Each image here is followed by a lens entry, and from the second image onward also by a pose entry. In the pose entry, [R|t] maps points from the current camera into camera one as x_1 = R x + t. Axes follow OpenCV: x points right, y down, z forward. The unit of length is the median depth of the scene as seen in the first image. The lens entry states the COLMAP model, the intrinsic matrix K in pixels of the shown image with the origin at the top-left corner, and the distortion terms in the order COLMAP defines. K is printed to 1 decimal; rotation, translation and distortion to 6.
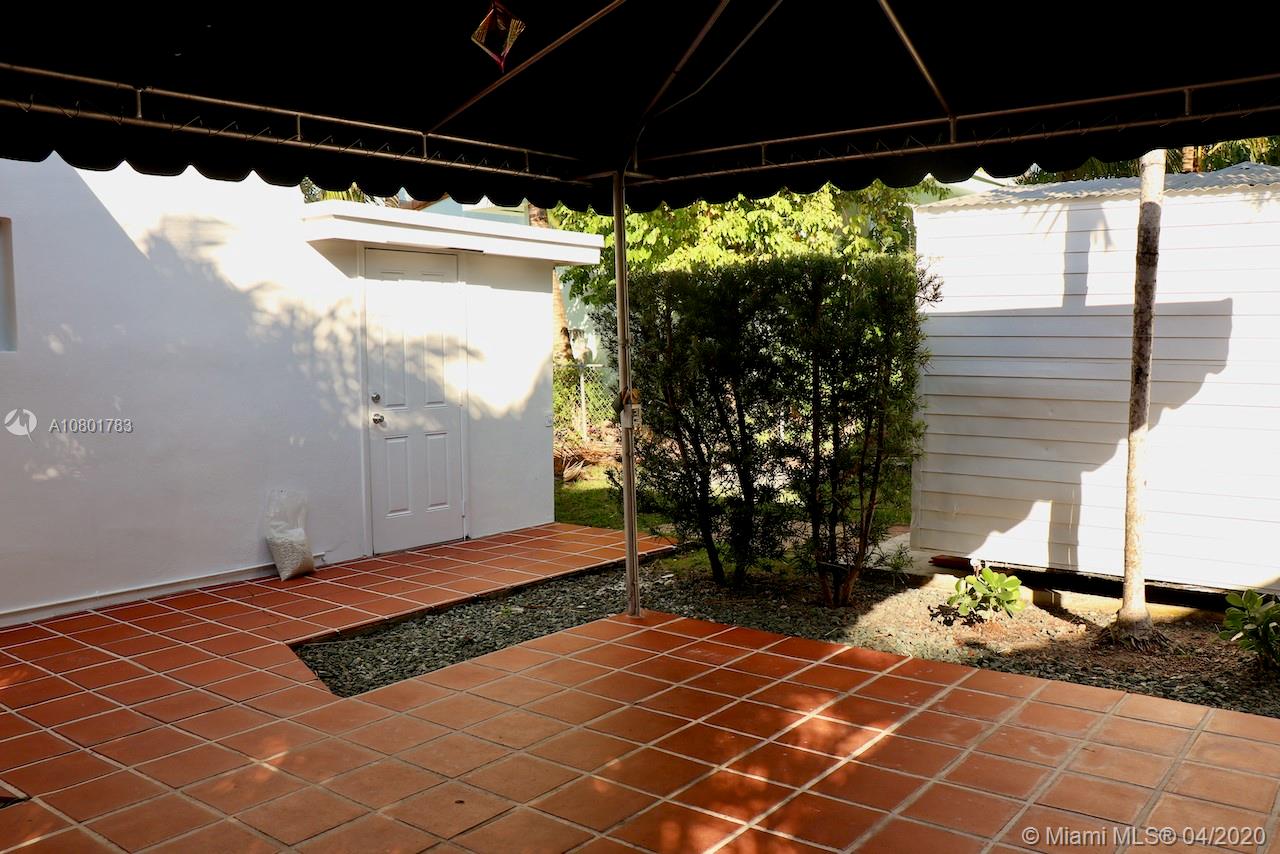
lens RADIAL K [[1077.6, 0, 640.0], [0, 1077.6, 427.0], [0, 0, 1]] dist [-0.151107, 0.121992]
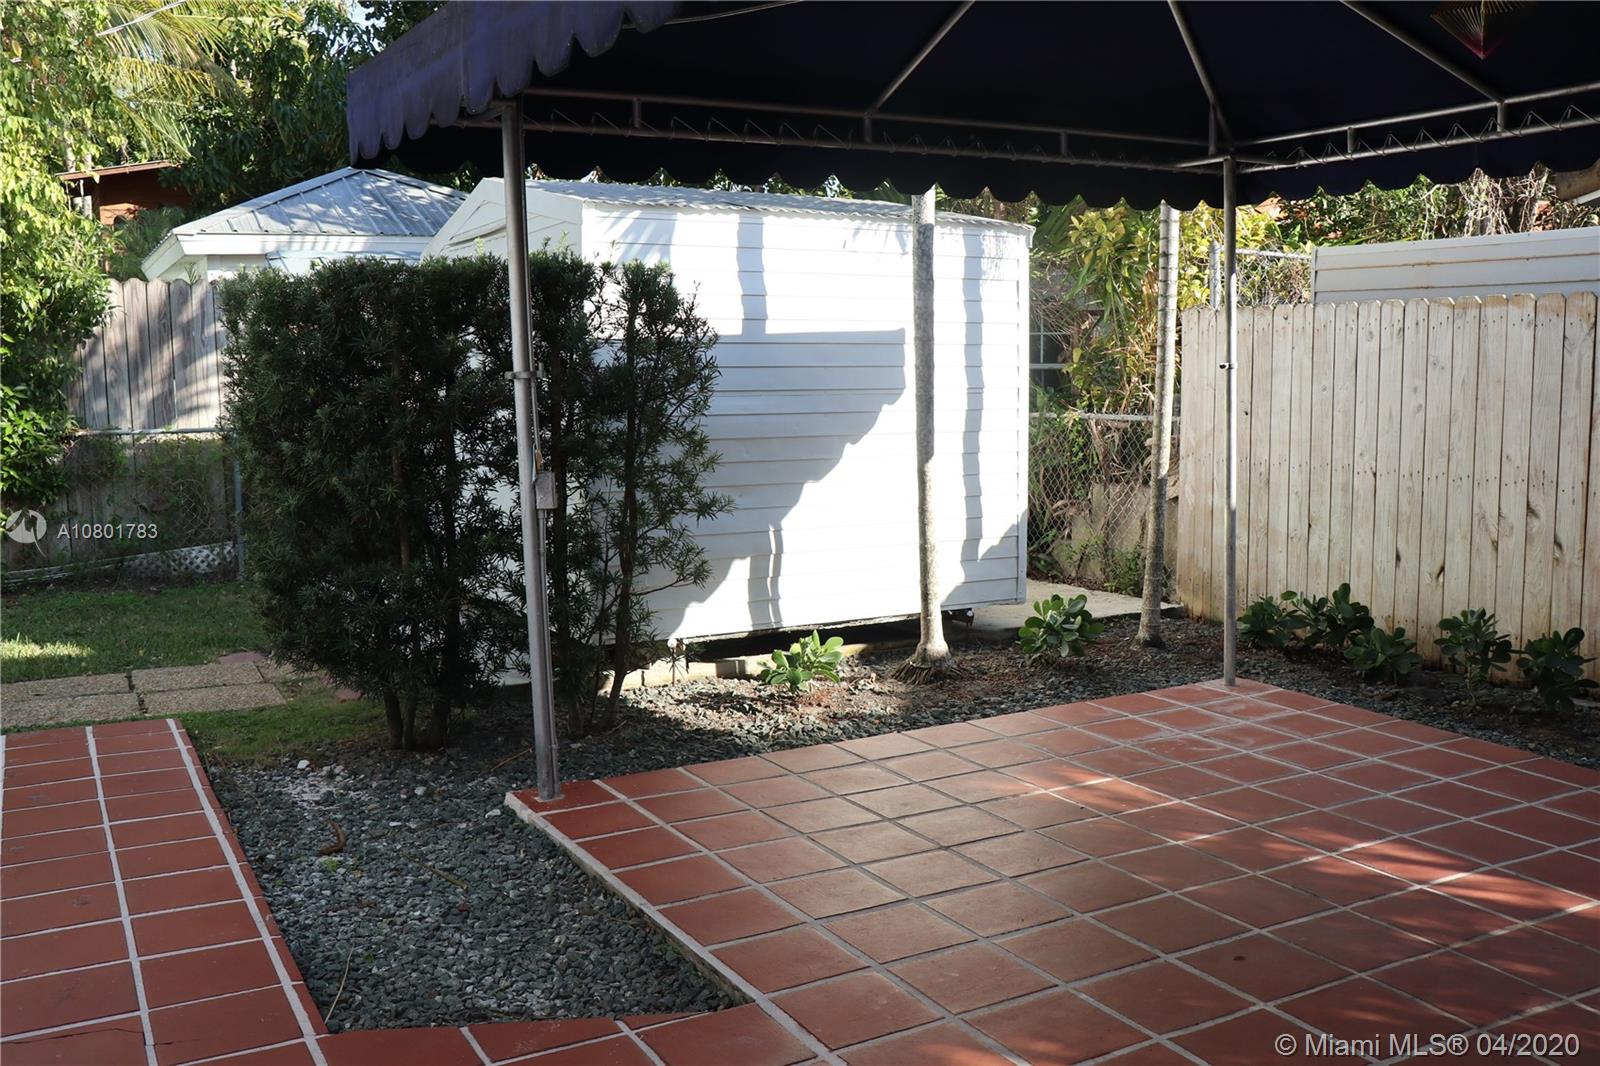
lens RADIAL K [[1450.5, 0, 800.0], [0, 1450.5, 533.0], [0, 0, 1]] dist [-0.087420, -0.001617]
pose [[0.392236, -0.105342, 0.913813, -0.709403], [0.081340, 0.993502, 0.079614, -0.041412], [-0.916261, 0.043102, 0.398256, 0.488649]]
